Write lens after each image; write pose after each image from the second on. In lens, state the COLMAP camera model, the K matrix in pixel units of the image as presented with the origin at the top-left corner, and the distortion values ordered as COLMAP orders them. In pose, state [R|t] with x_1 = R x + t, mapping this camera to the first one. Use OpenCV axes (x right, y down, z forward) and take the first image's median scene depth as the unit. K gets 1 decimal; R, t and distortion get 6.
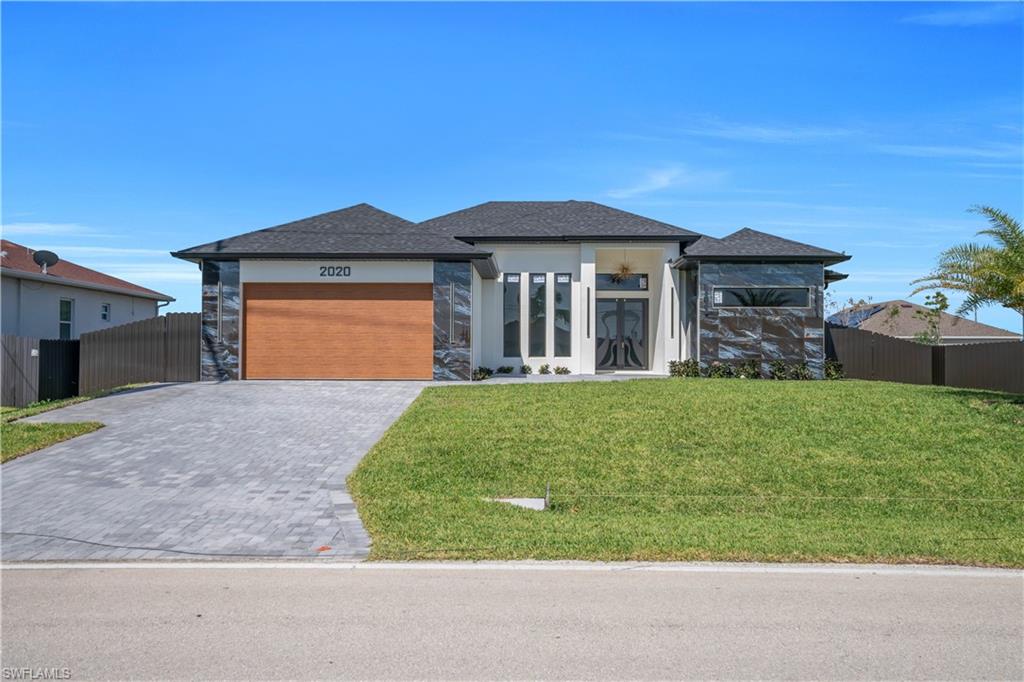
lens RADIAL K [[828.5, 0, 512.0], [0, 828.5, 341.0], [0, 0, 1]] dist [0.010649, -0.000835]
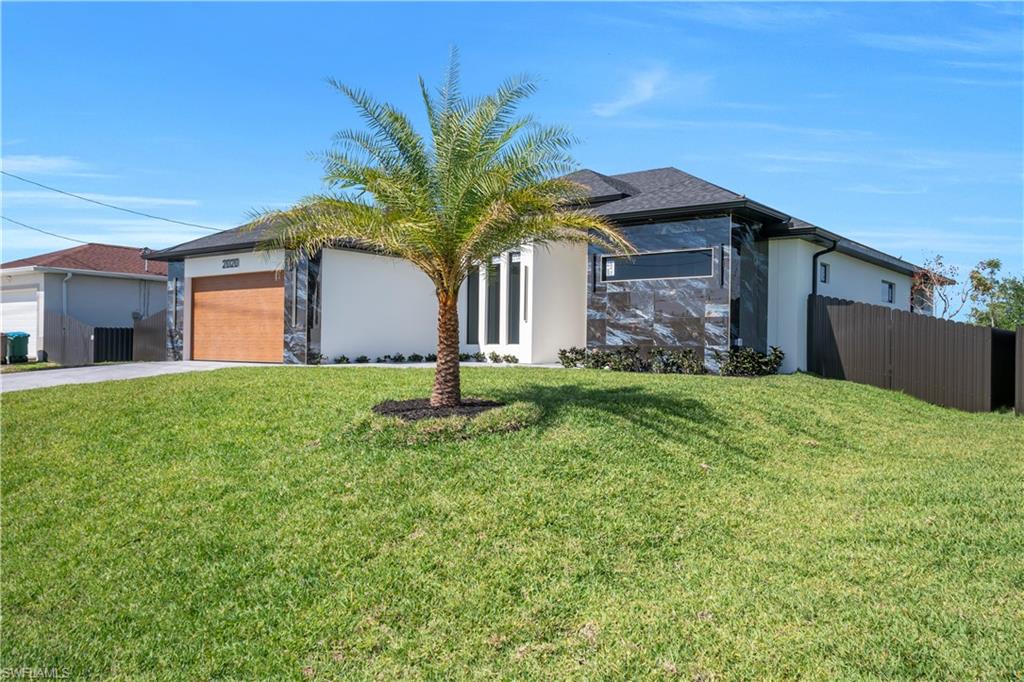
lens RADIAL K [[828.5, 0, 512.0], [0, 828.5, 341.0], [0, 0, 1]] dist [0.010649, -0.000835]
pose [[0.790302, -0.000162, -0.612718, 0.701595], [0.001216, 0.999998, 0.001304, 0.016844], [0.612717, -0.001775, 0.790301, 0.326634]]
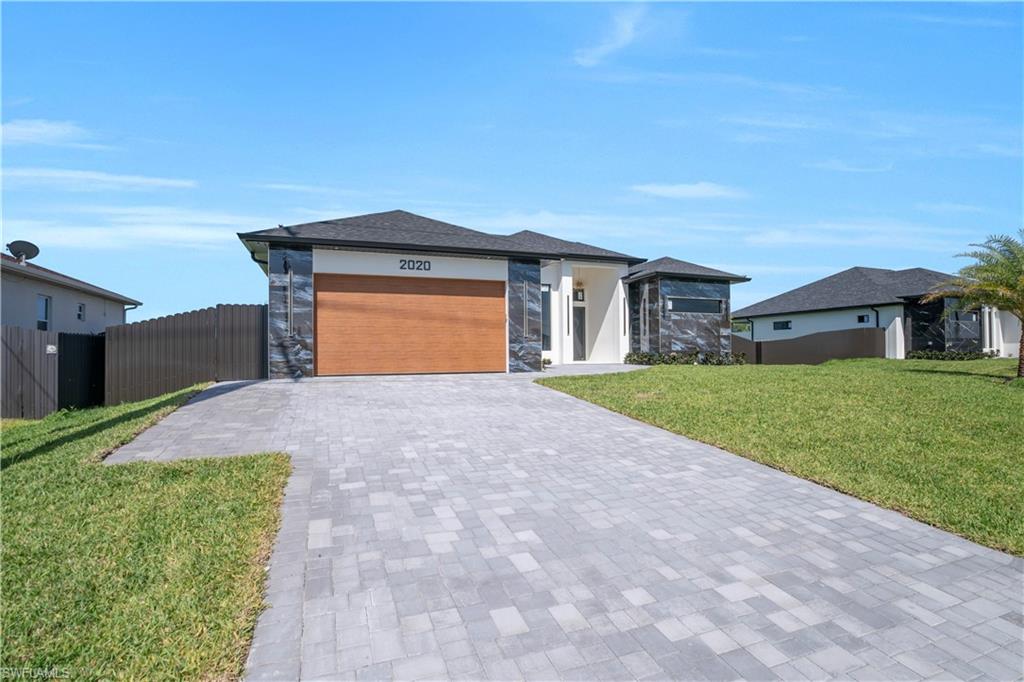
lens RADIAL K [[494.7, 0, 515.1], [0, 494.7, 353.2], [0, 0, 1]] dist [-0.048958, 0.000273]
pose [[0.927232, -0.011630, 0.374306, -0.299250], [0.006000, 0.999851, 0.016204, 0.011858], [-0.374438, -0.012779, 0.927164, 0.372721]]
